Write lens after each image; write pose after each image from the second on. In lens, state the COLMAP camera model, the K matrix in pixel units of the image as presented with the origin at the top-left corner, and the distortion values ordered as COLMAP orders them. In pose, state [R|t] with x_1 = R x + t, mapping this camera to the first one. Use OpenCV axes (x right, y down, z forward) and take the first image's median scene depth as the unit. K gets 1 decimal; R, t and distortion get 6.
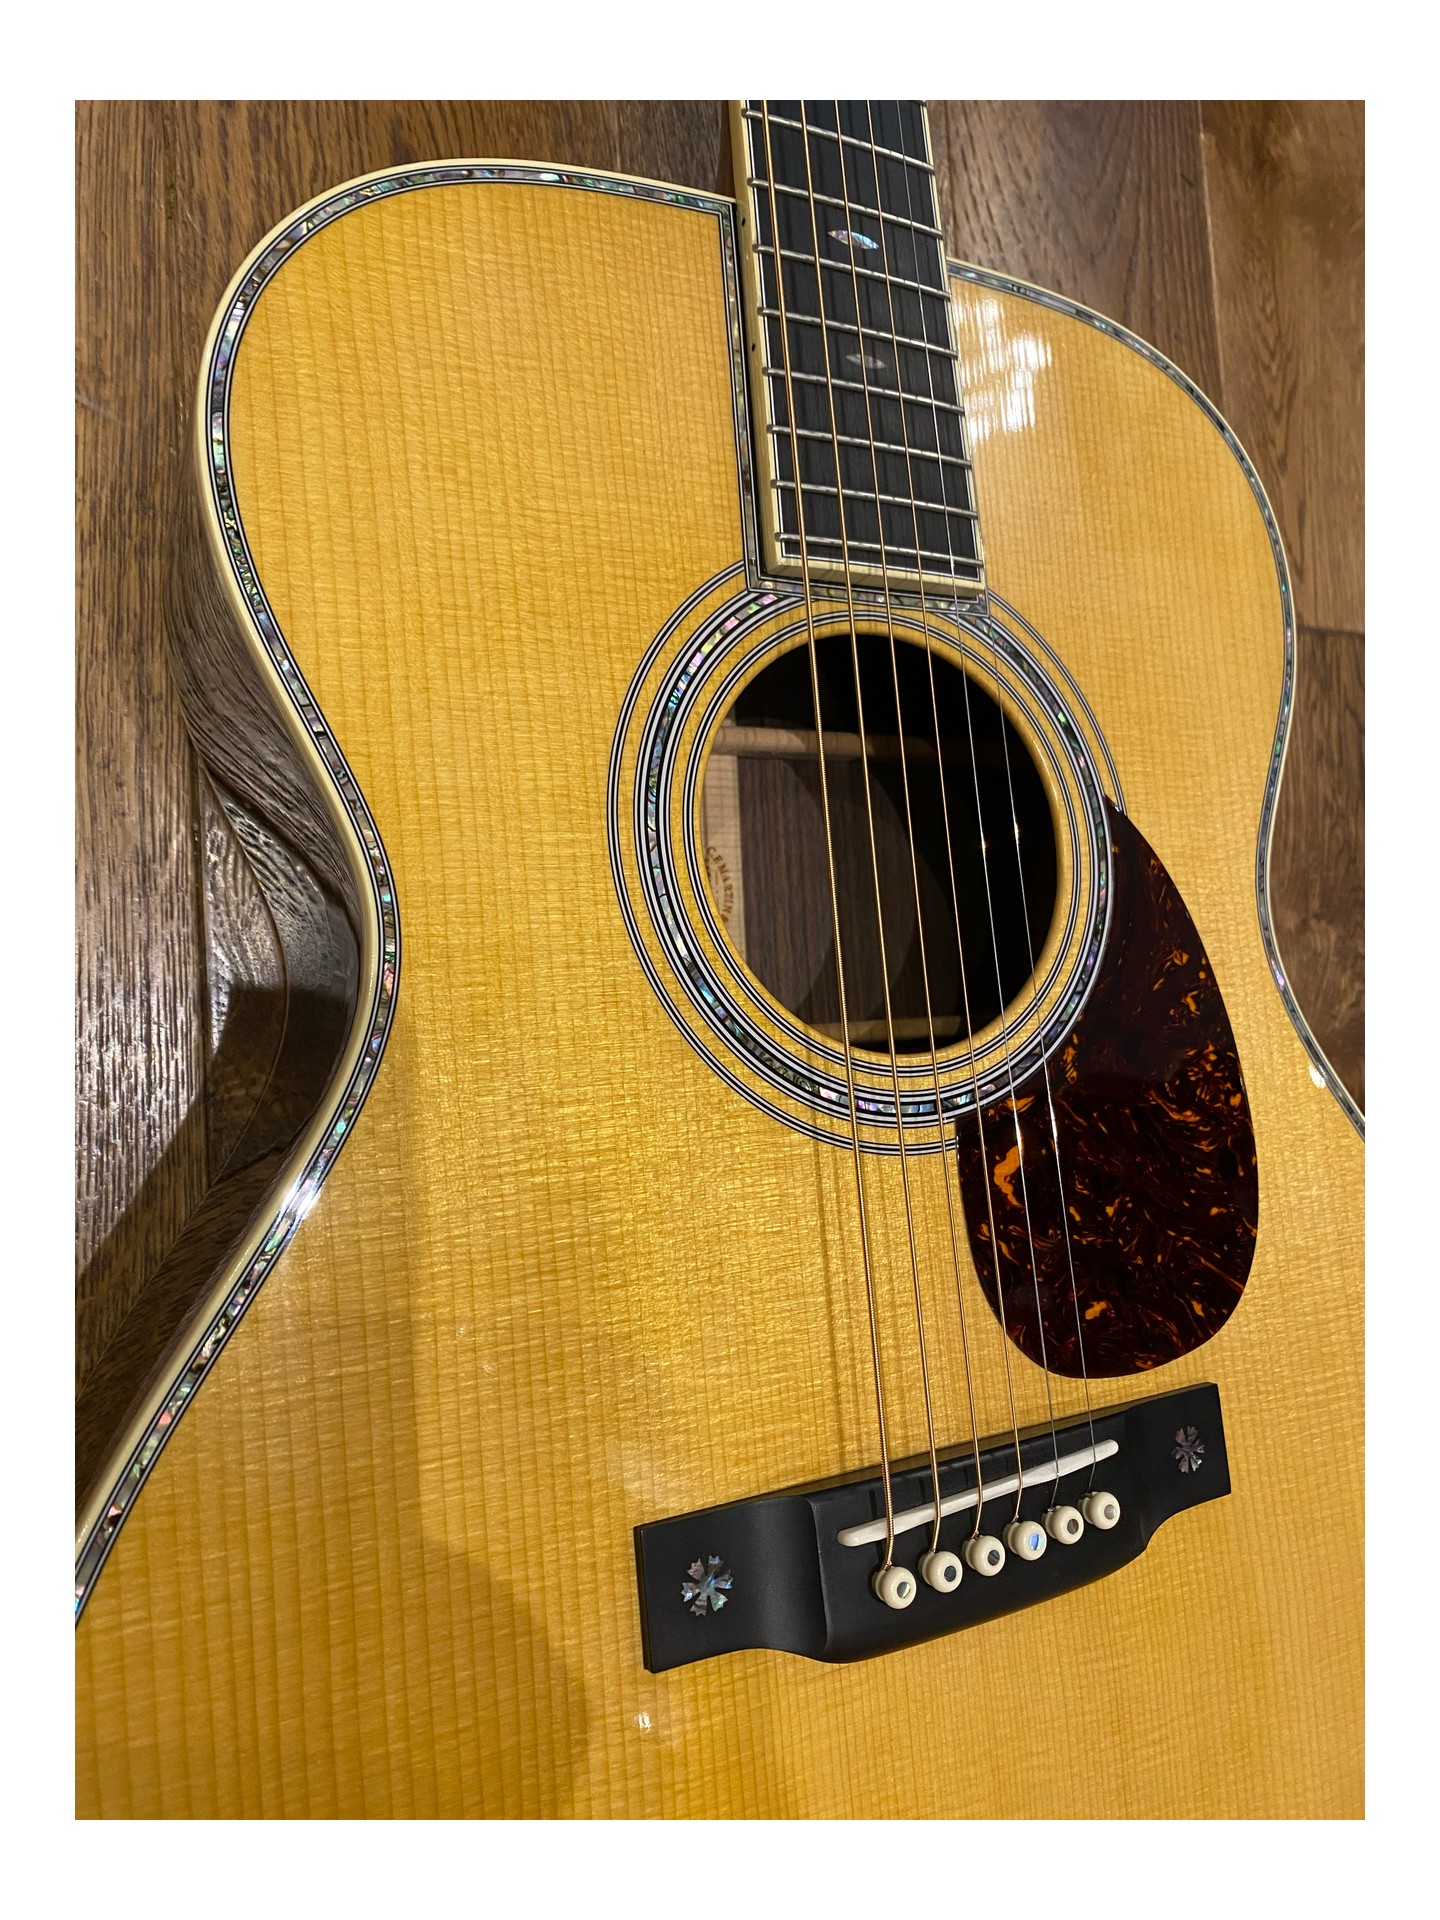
lens RADIAL K [[1333.7, 0, 743.7], [0, 1333.7, 946.9], [0, 0, 1]] dist [0.008952, -0.011654]
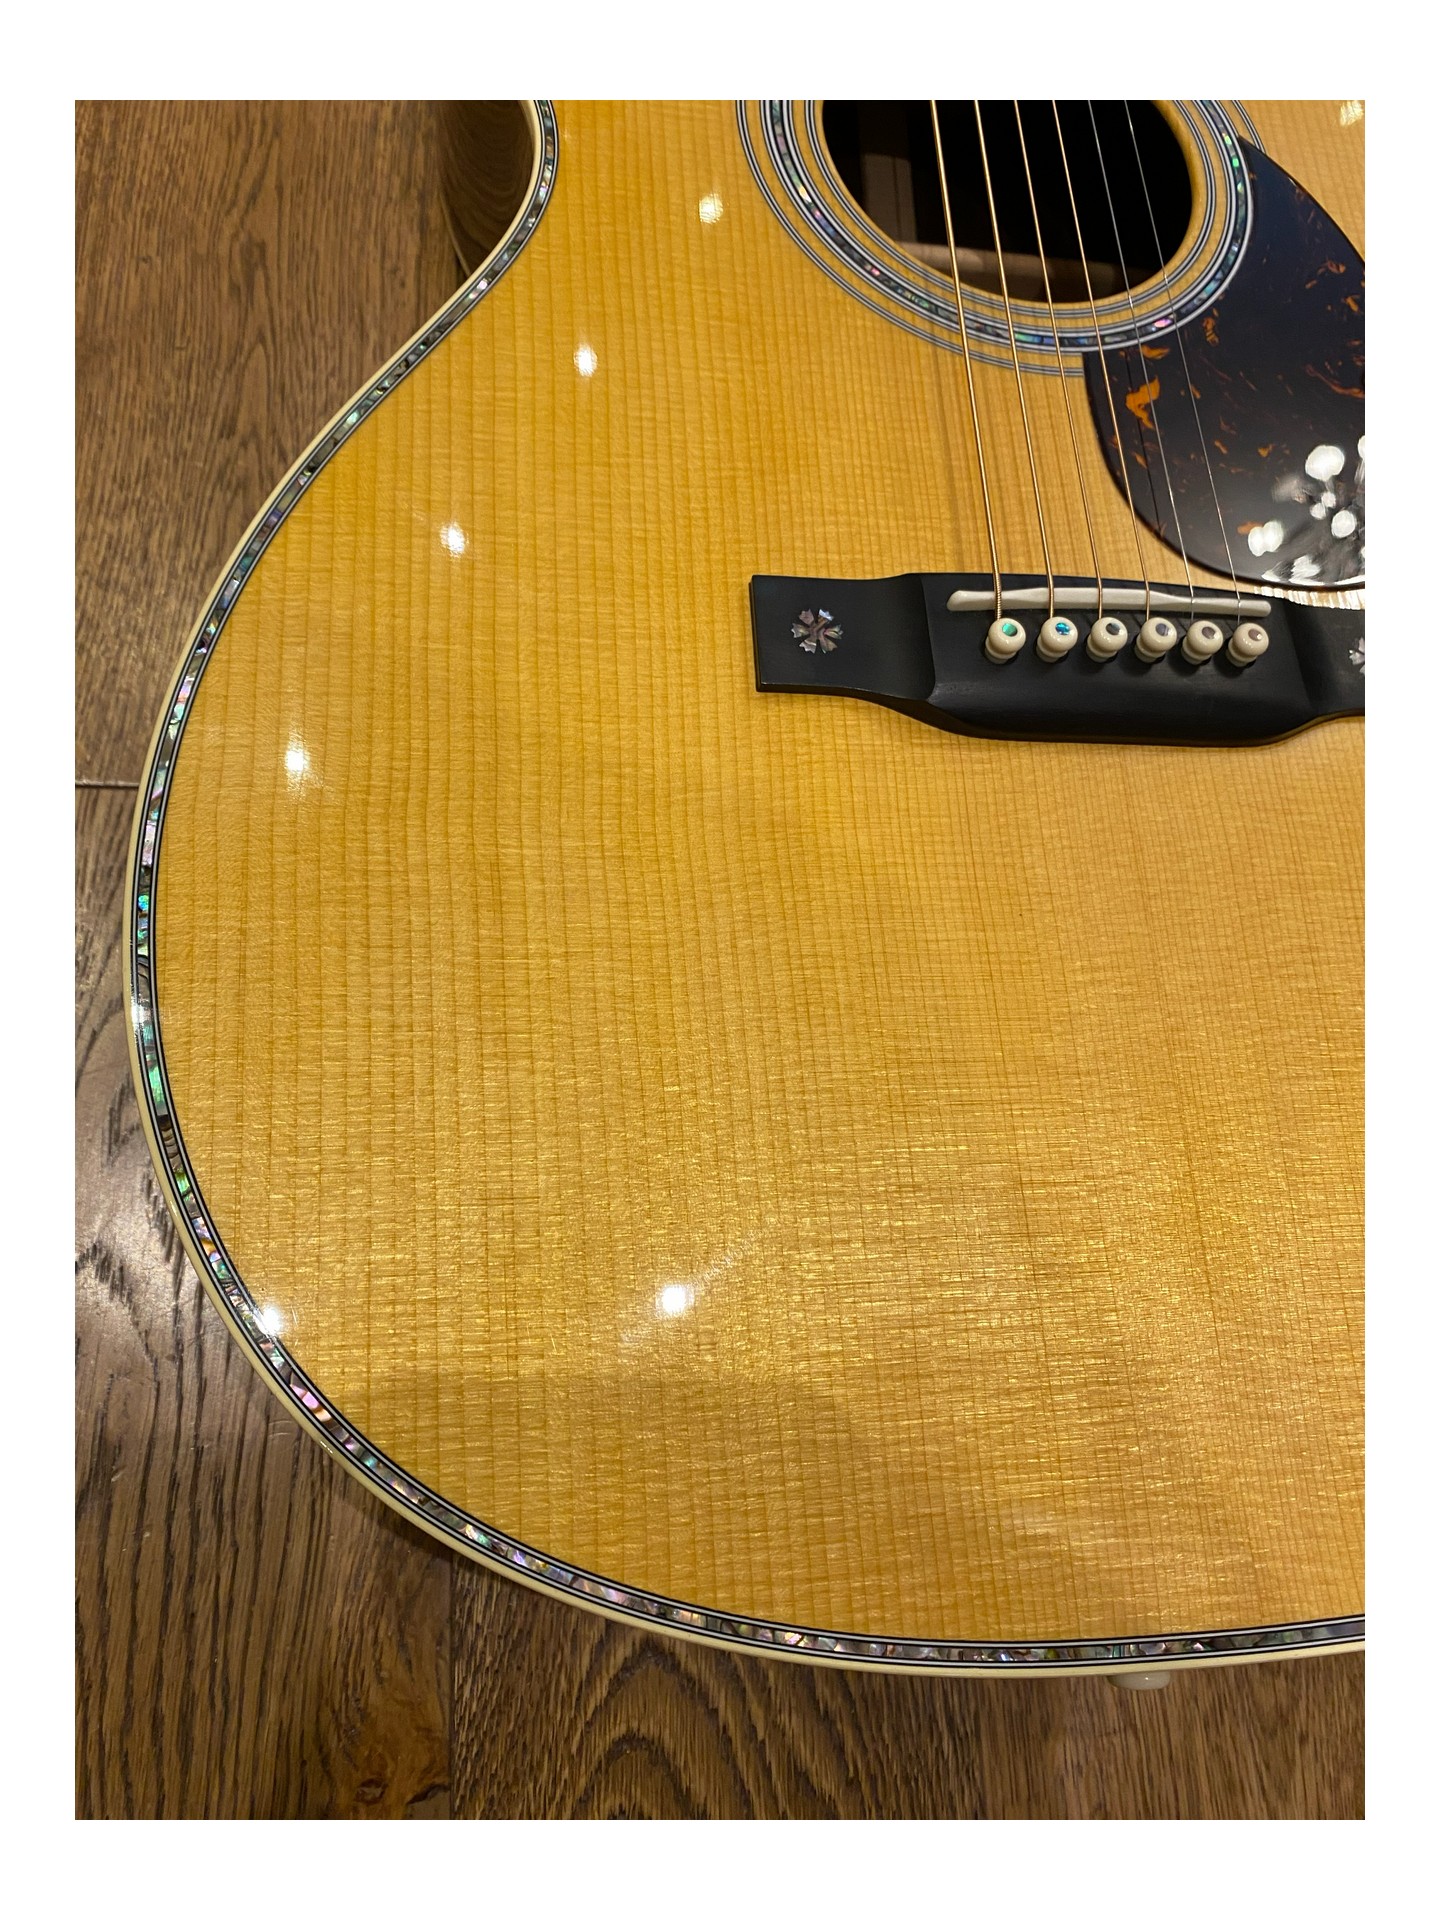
lens RADIAL K [[1333.7, 0, 719.8], [0, 1333.7, 948.1], [0, 0, 1]] dist [0.008952, -0.011654]
pose [[0.951635, -0.066040, -0.300048, 0.161723], [0.005148, 0.979915, -0.199350, 0.746338], [0.307186, 0.188164, 0.932862, 0.017656]]
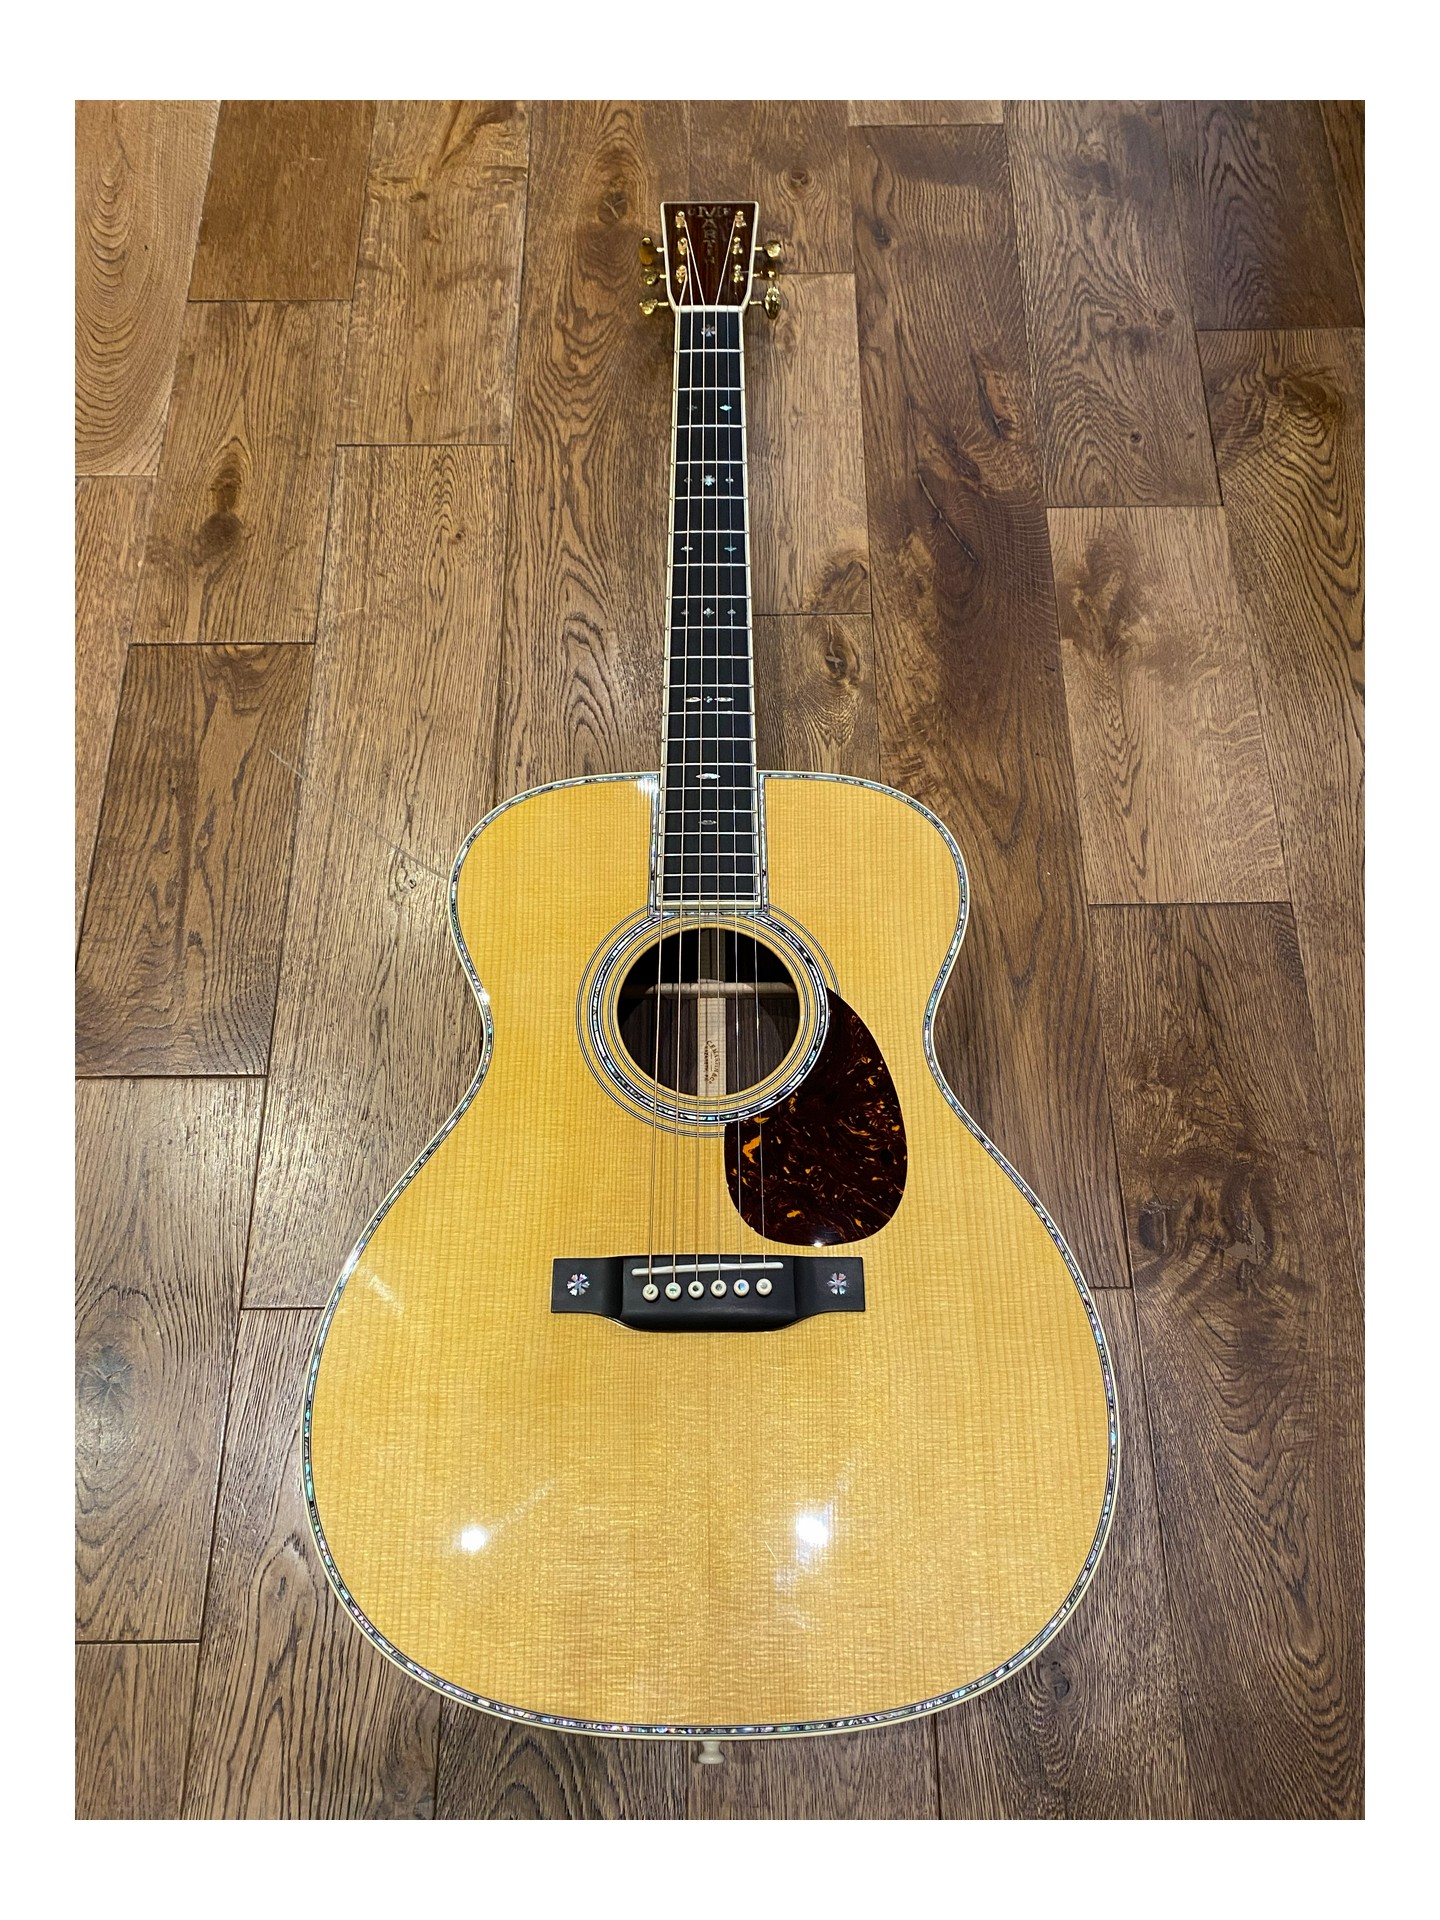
lens RADIAL K [[1485.8, 0, 707.5], [0, 1485.8, 929.9], [0, 0, 1]] dist [0.028361, -0.052448]
pose [[0.874043, -0.129605, -0.468243, 1.278588], [-0.023913, 0.951119, -0.307897, 0.557377], [0.485260, 0.280313, 0.828219, -1.134928]]
